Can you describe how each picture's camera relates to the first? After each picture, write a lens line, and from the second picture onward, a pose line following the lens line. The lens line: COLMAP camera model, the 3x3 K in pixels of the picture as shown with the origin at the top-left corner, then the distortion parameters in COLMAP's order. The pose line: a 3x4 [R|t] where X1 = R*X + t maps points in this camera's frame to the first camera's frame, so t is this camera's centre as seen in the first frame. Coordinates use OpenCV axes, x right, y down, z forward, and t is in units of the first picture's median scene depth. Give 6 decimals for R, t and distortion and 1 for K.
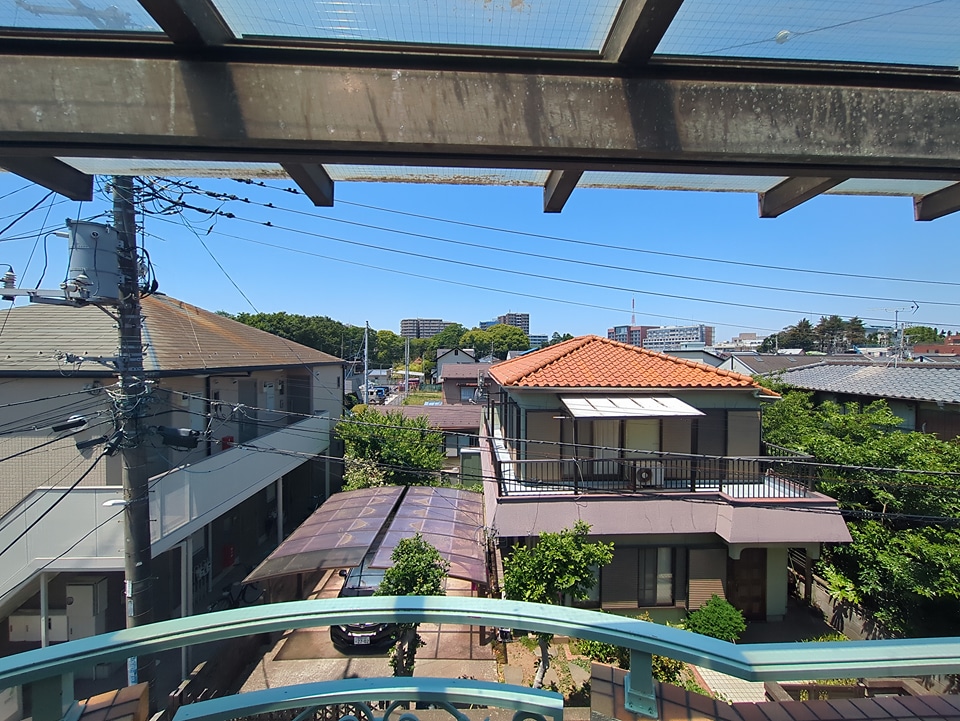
lens RADIAL K [[377.7, 0, 481.6], [0, 377.7, 361.2], [0, 0, 1]] dist [-0.001261, 0.000736]
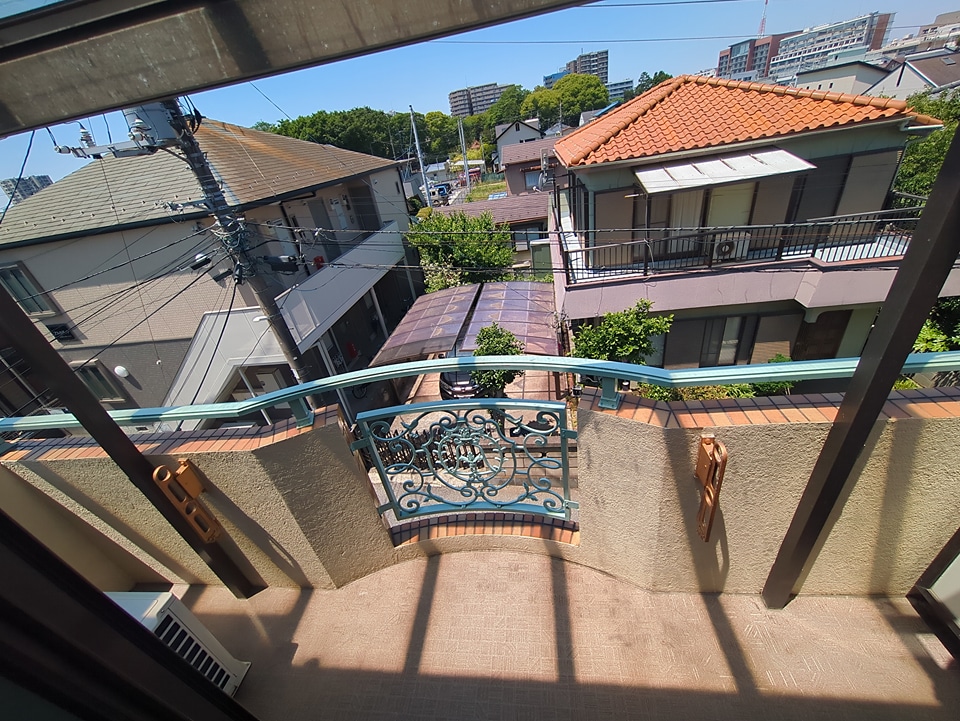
lens RADIAL K [[377.7, 0, 481.6], [0, 377.7, 361.2], [0, 0, 1]] dist [-0.001261, 0.000736]
pose [[0.976608, -0.054179, -0.208089, 0.018466], [0.152381, 0.857168, 0.491979, -0.012474], [0.151712, -0.512180, 0.845373, -0.031462]]
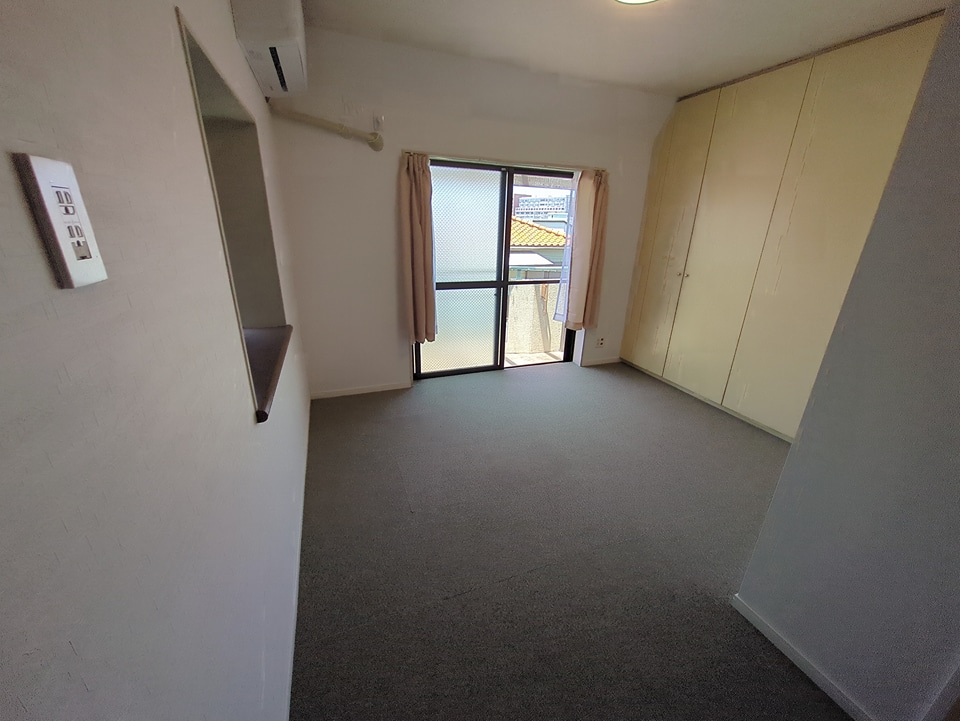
lens RADIAL K [[377.7, 0, 481.6], [0, 377.7, 361.2], [0, 0, 1]] dist [-0.001261, 0.000736]
pose [[0.948780, -0.086309, 0.303920, -0.160547], [-0.018938, 0.944696, 0.327401, 0.015376], [-0.315370, -0.316387, 0.894674, -0.355943]]
